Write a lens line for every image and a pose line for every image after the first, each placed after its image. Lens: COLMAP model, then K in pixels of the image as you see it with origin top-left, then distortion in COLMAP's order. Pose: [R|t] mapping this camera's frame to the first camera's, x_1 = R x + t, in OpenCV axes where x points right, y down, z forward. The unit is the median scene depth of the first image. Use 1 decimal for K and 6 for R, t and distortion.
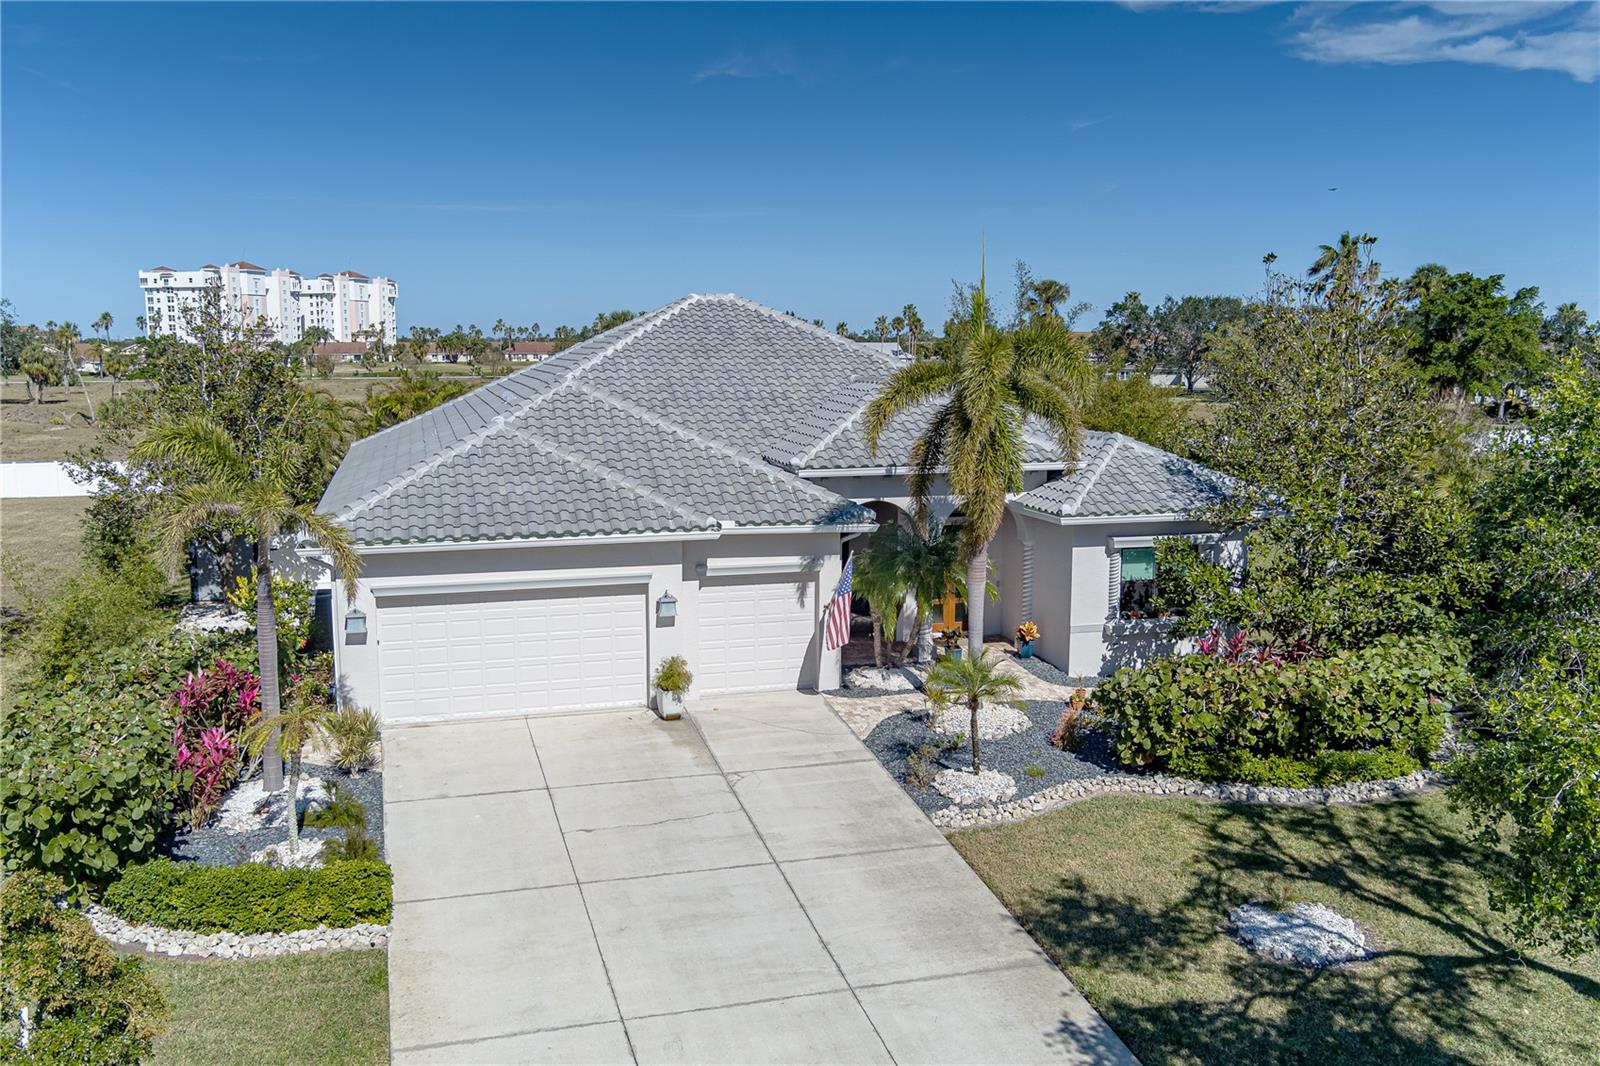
lens RADIAL K [[1333.8, 0, 804.6], [0, 1333.8, 534.7], [0, 0, 1]] dist [-0.012283, -0.000525]
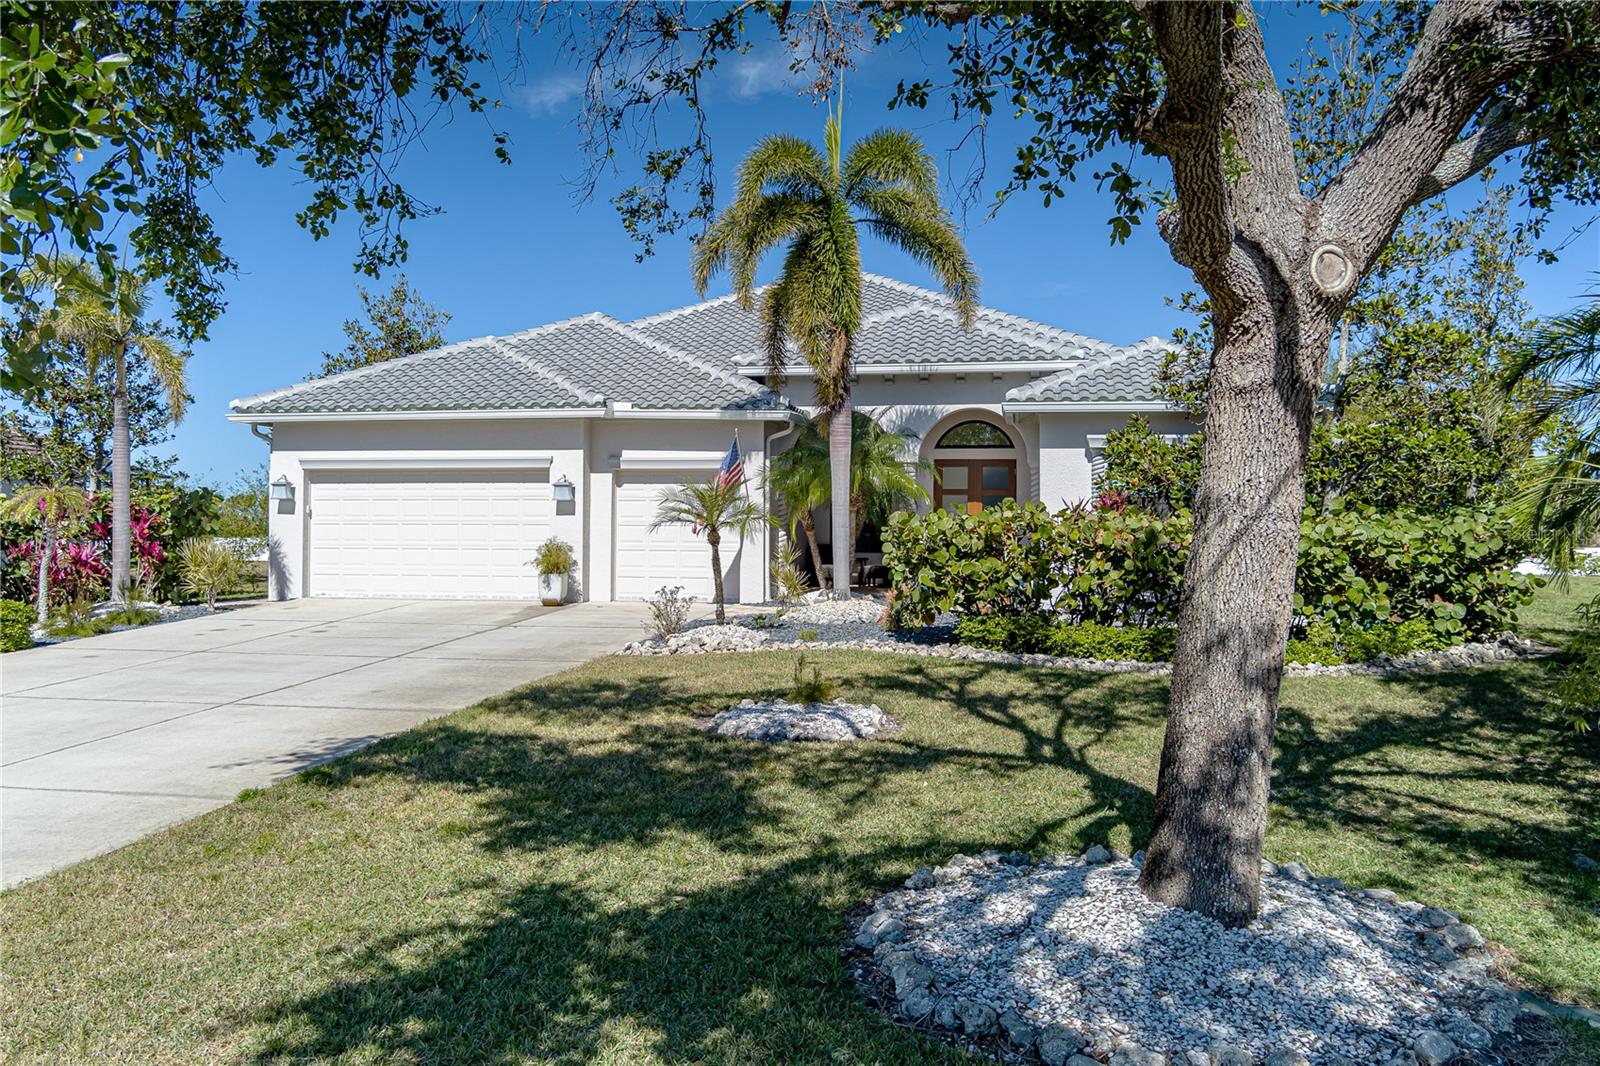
lens RADIAL K [[1333.8, 0, 803.9], [0, 1333.8, 528.7], [0, 0, 1]] dist [-0.012283, -0.000525]
pose [[0.890388, -0.006932, -0.455150, 0.484772], [-0.069984, 0.985912, -0.151921, 0.212633], [0.449791, 0.167122, 0.877359, 0.246801]]
